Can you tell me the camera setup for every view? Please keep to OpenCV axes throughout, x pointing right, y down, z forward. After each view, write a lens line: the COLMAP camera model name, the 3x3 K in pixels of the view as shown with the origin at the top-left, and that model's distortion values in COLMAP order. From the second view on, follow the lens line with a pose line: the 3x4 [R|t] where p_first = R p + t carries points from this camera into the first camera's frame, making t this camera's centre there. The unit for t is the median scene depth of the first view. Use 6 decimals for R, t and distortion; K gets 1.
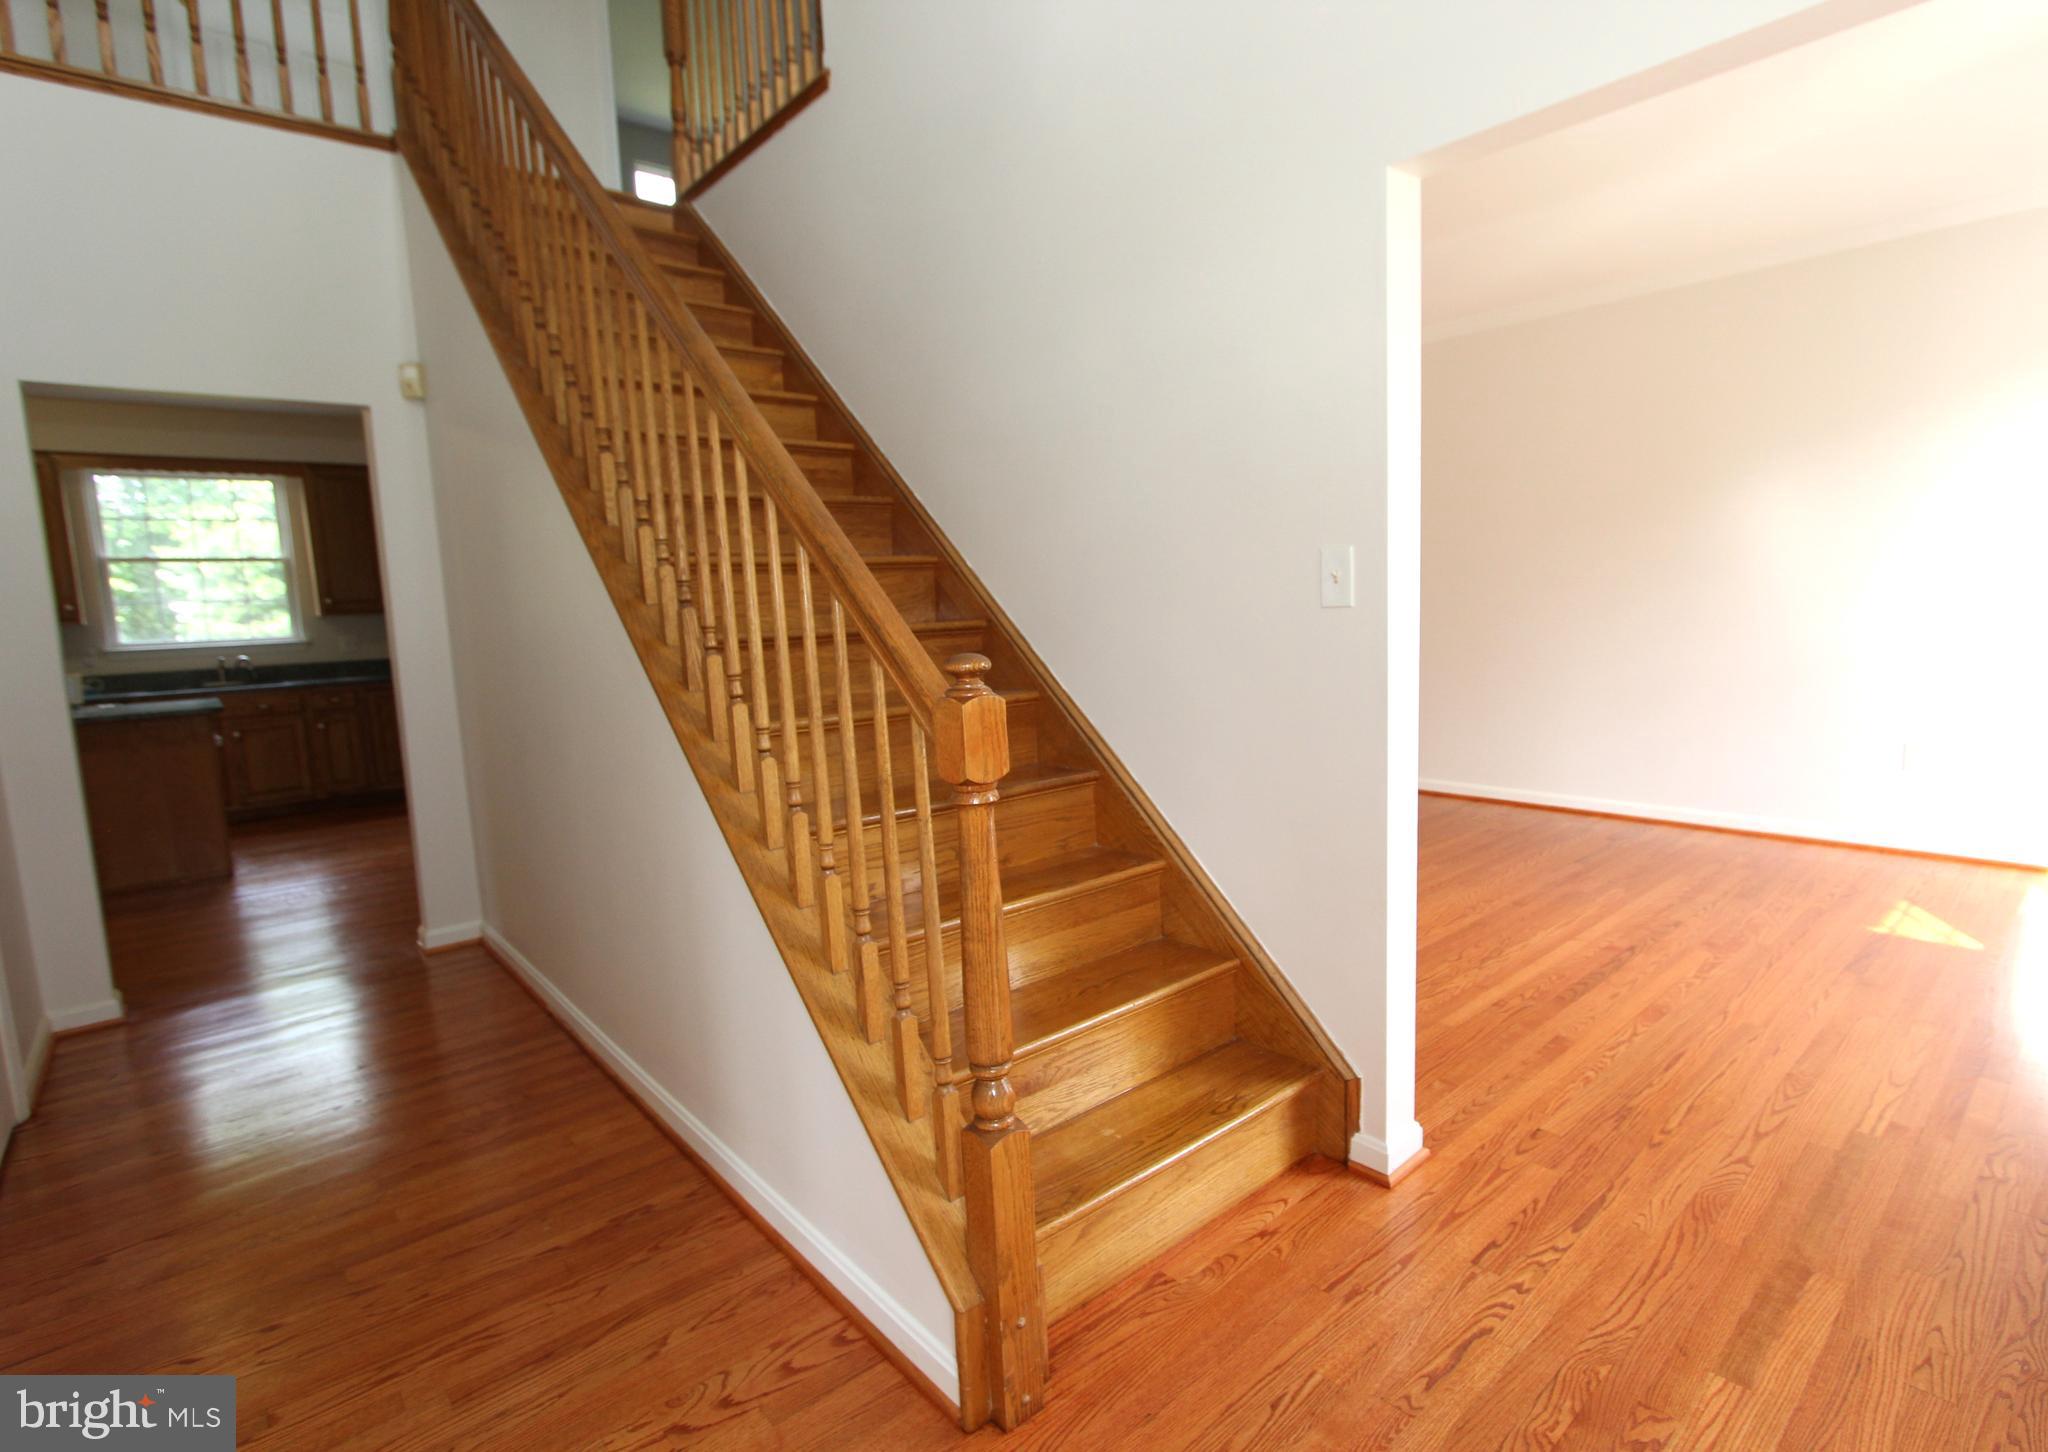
lens RADIAL K [[979.5, 0, 1019.9], [0, 979.5, 735.3], [0, 0, 1]] dist [0.001948, -0.000242]
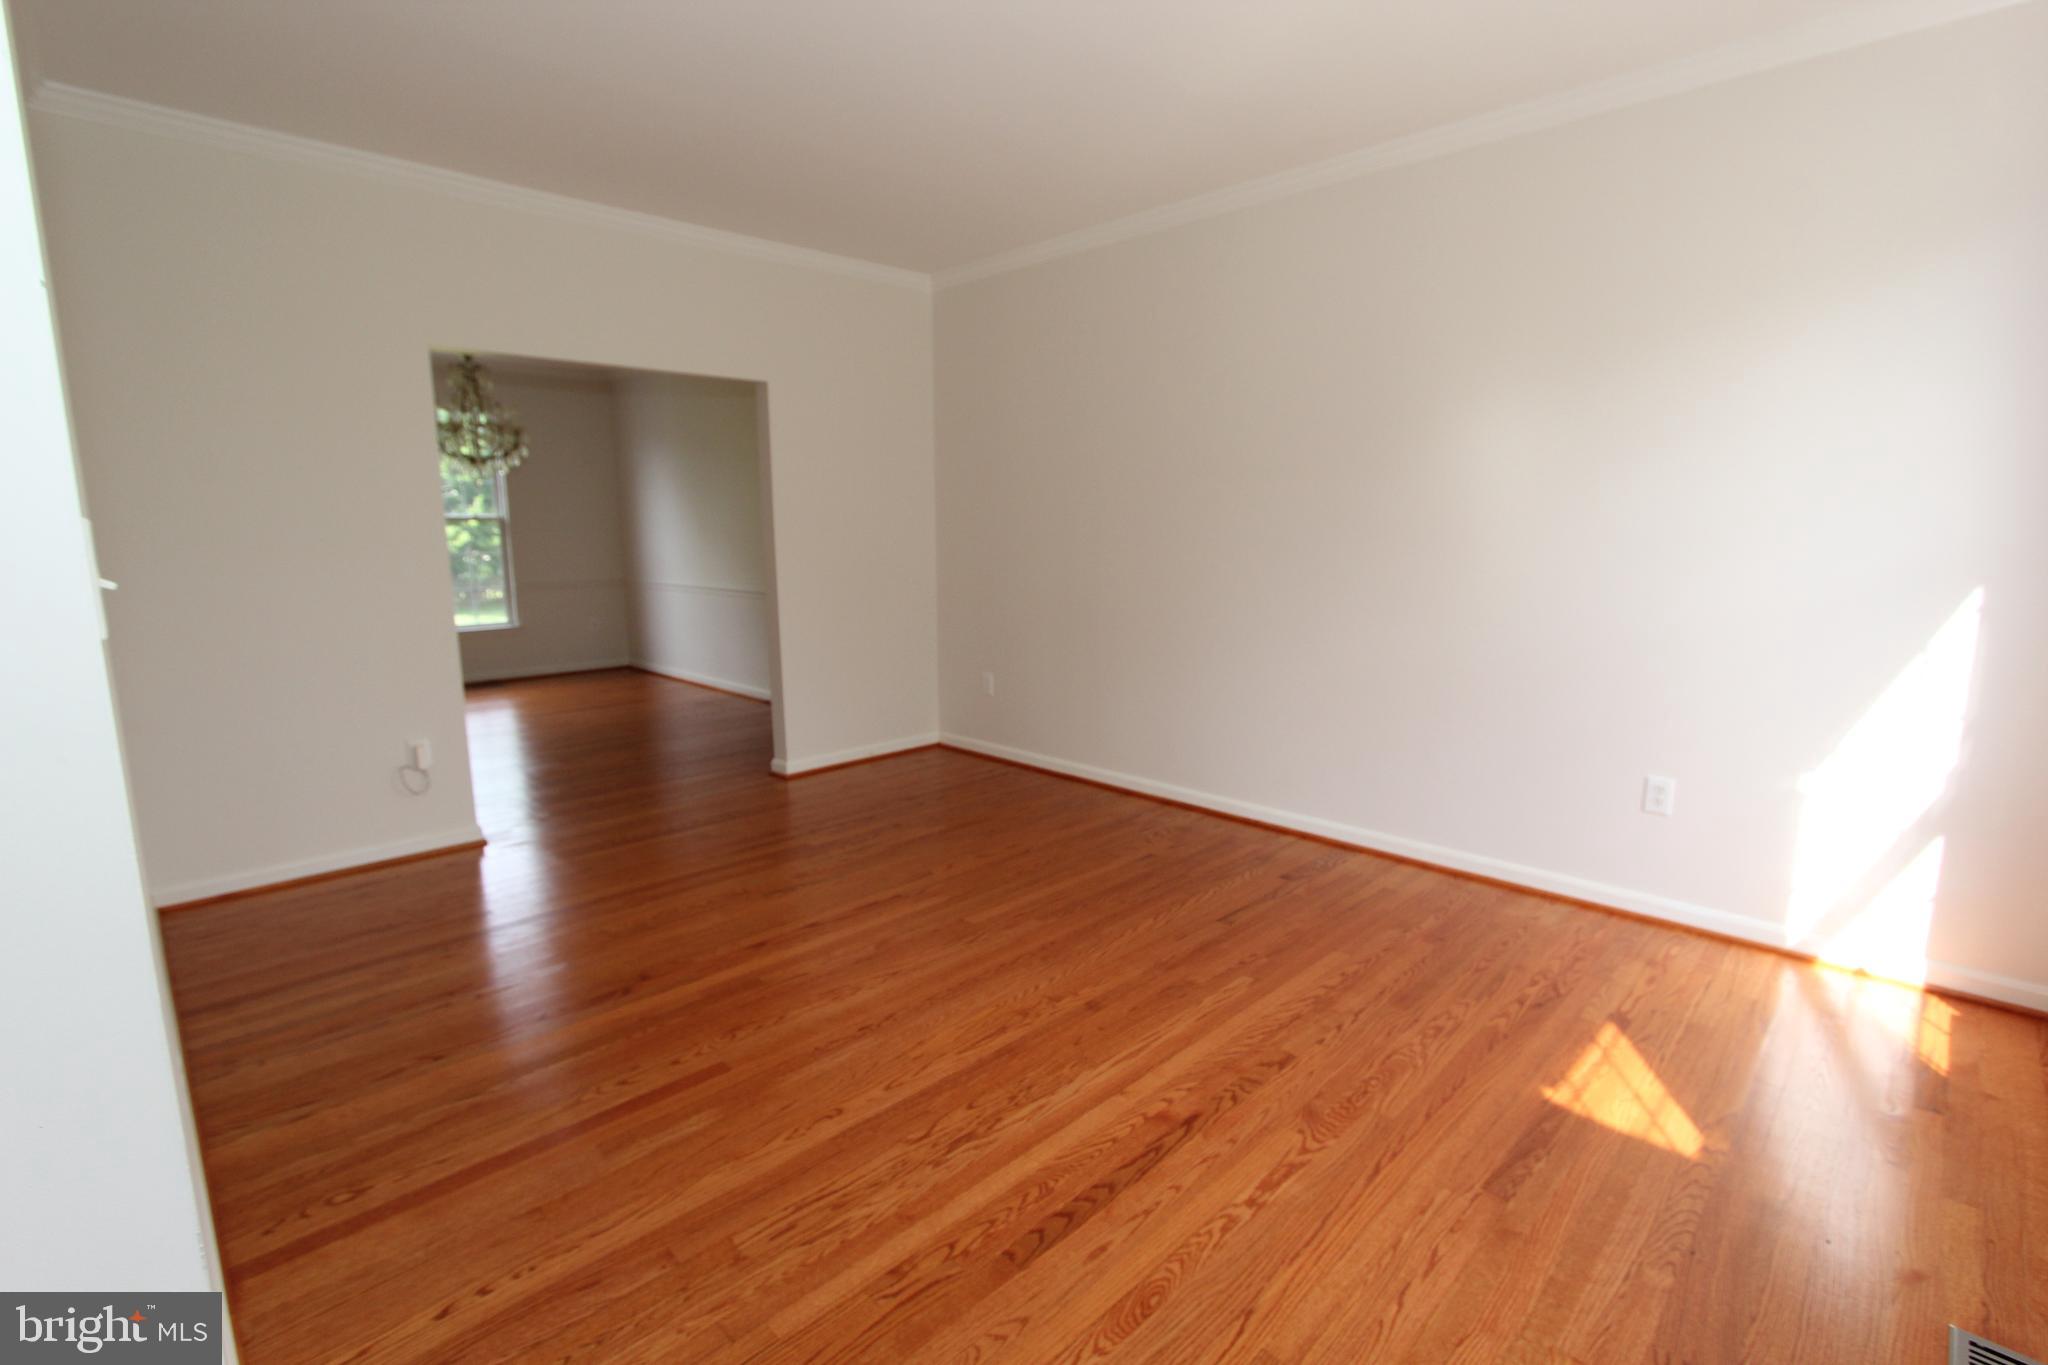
lens RADIAL K [[961.9, 0, 1031.1], [0, 961.9, 675.5], [0, 0, 1]] dist [-0.011259, -0.000645]
pose [[0.995910, 0.011521, 0.089610, 0.456111], [-0.012731, 0.999835, 0.012947, -0.067606], [-0.089446, -0.014035, 0.995893, 0.402332]]
